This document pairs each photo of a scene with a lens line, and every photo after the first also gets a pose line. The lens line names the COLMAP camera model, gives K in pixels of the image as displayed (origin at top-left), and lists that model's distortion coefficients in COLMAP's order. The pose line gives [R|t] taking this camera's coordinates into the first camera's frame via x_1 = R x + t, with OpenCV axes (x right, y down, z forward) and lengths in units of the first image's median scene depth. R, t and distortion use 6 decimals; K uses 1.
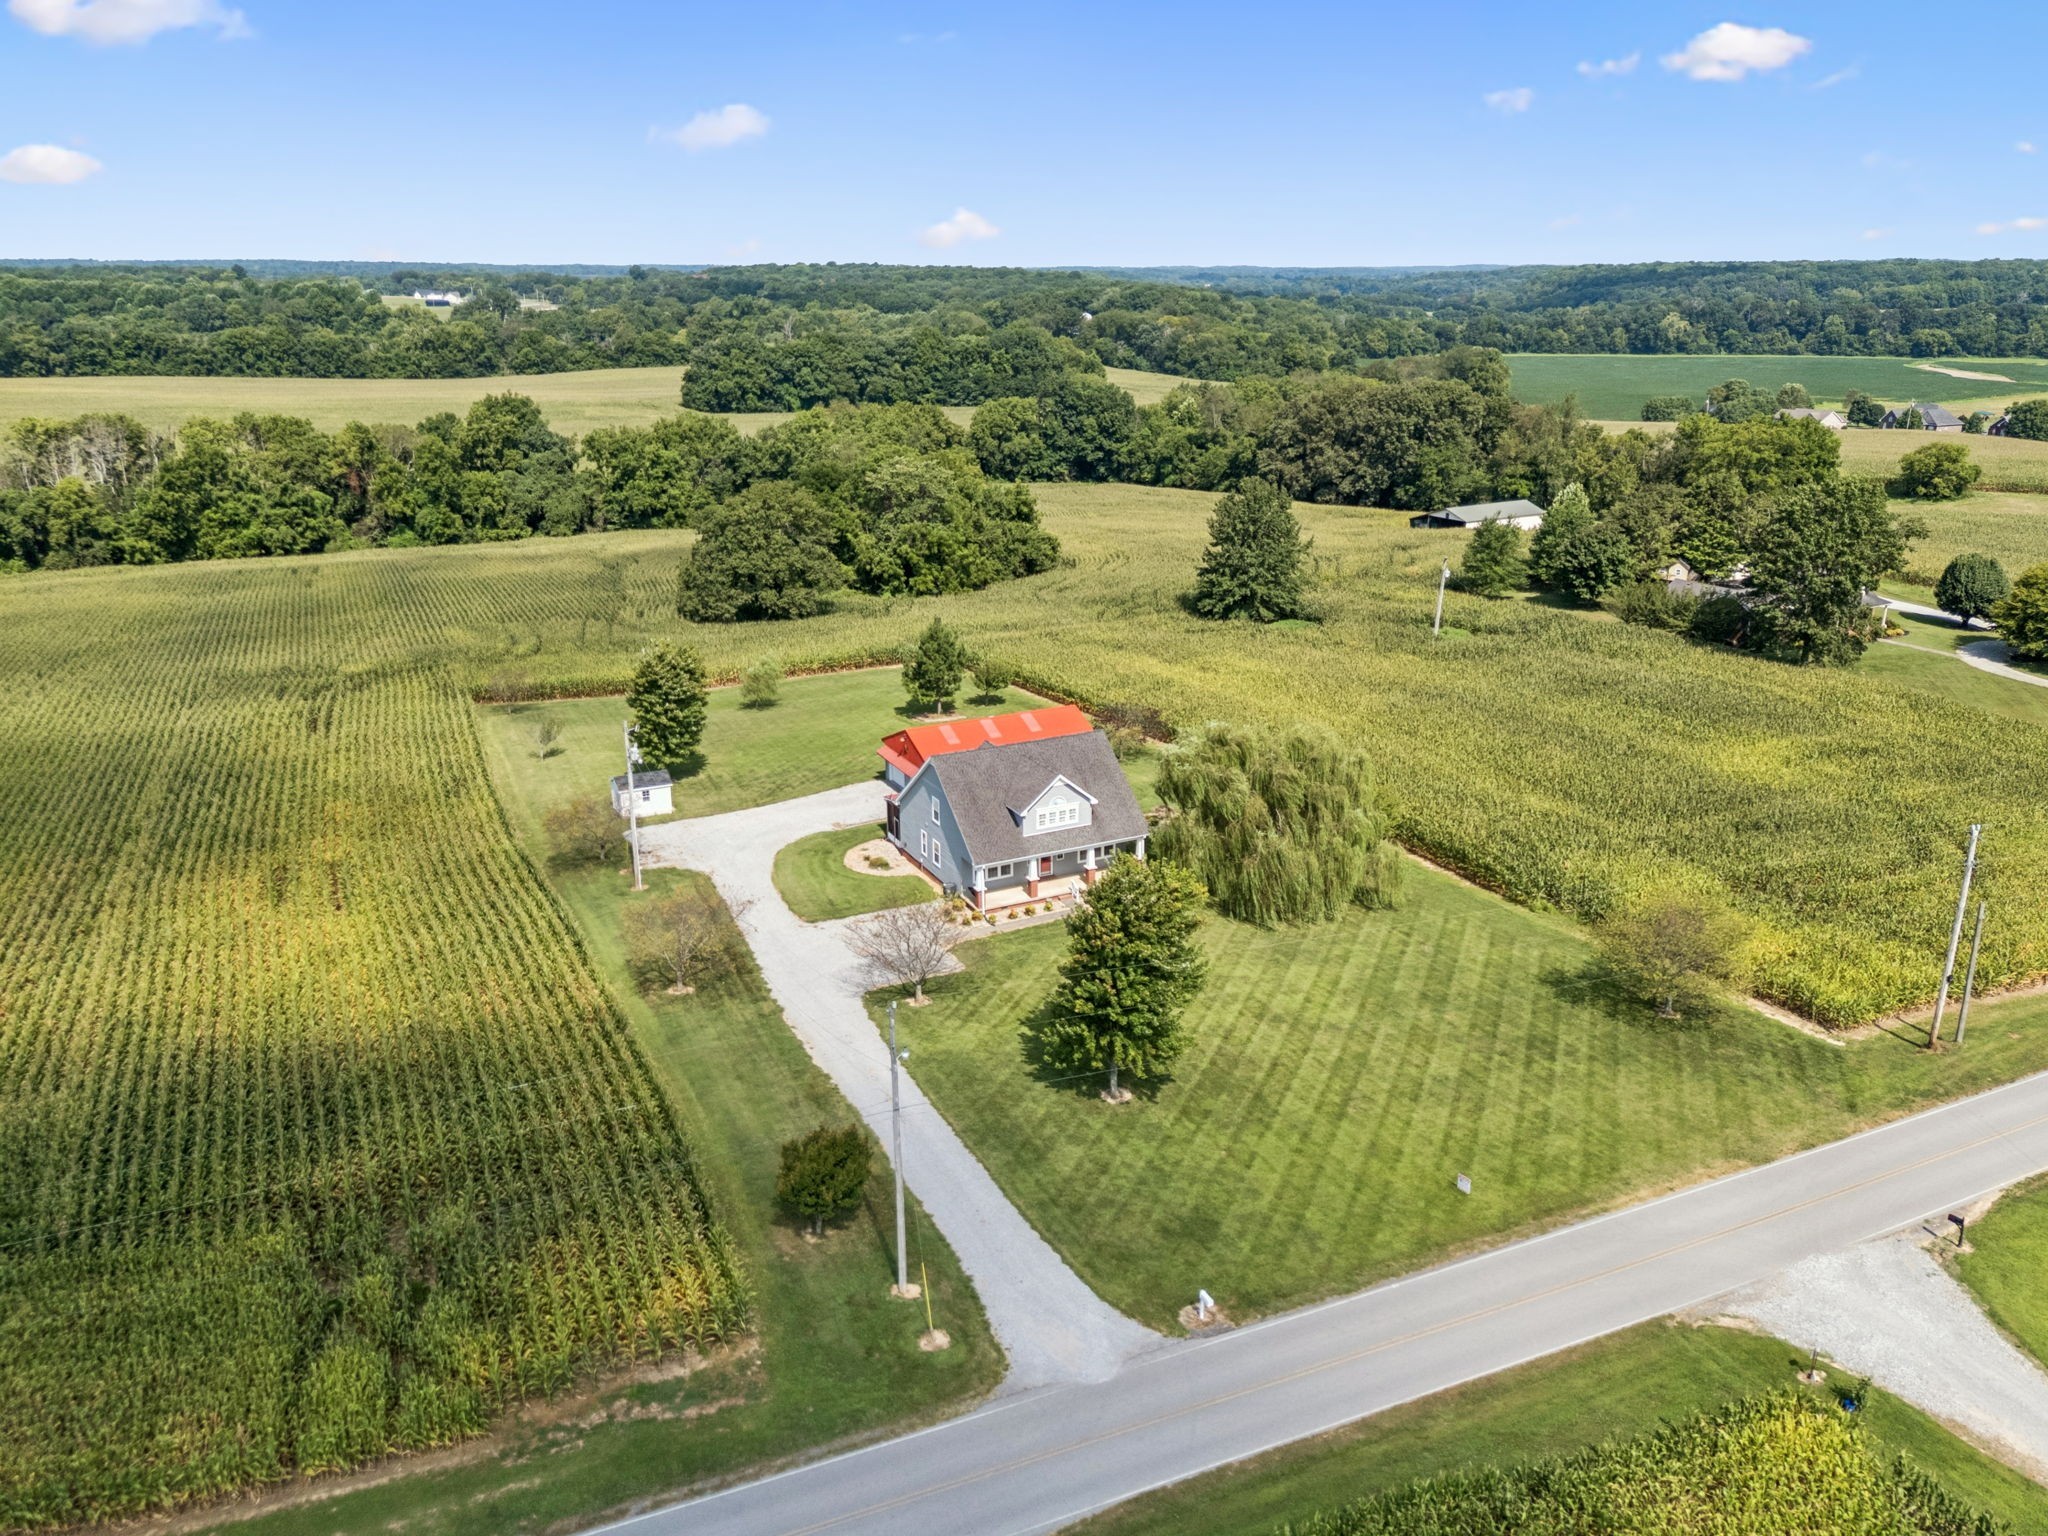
lens RADIAL K [[1567.5, 0, 1024.0], [0, 1567.5, 768.0], [0, 0, 1]] dist [0.106701, -0.119164]
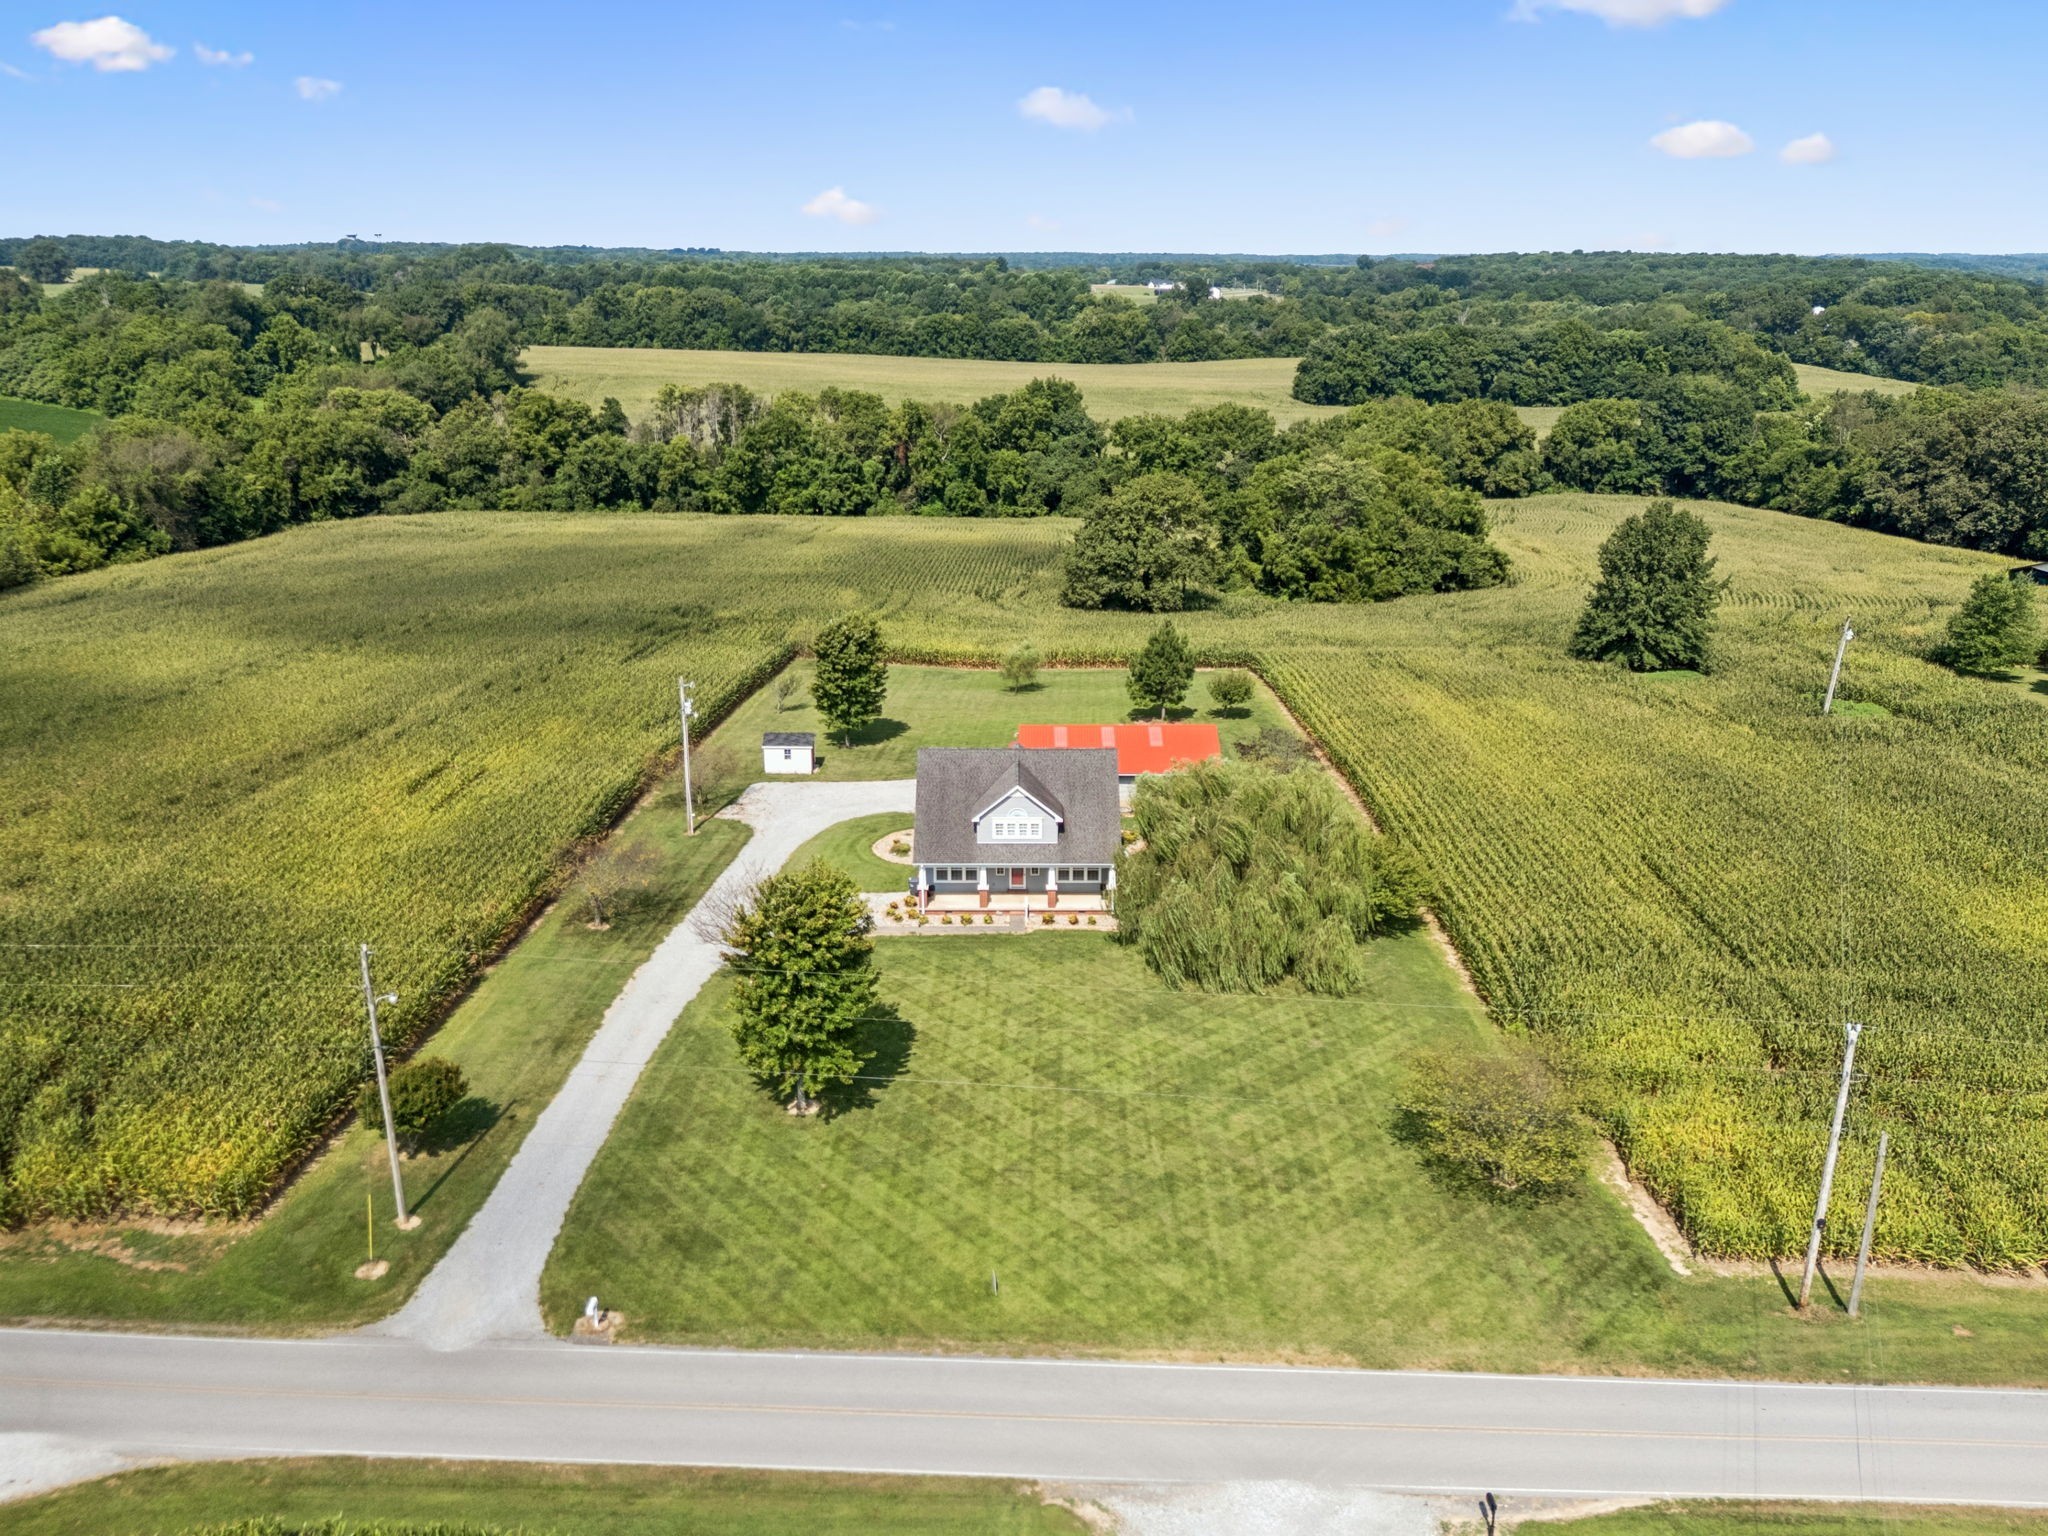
lens RADIAL K [[1588.1, 0, 1024.0], [0, 1588.1, 768.0], [0, 0, 1]] dist [0.109732, -0.129007]
pose [[0.892744, 0.144543, -0.426749, 0.148435], [-0.143640, 0.989028, 0.034501, -0.013555], [0.427054, 0.030498, 0.903712, 0.041008]]
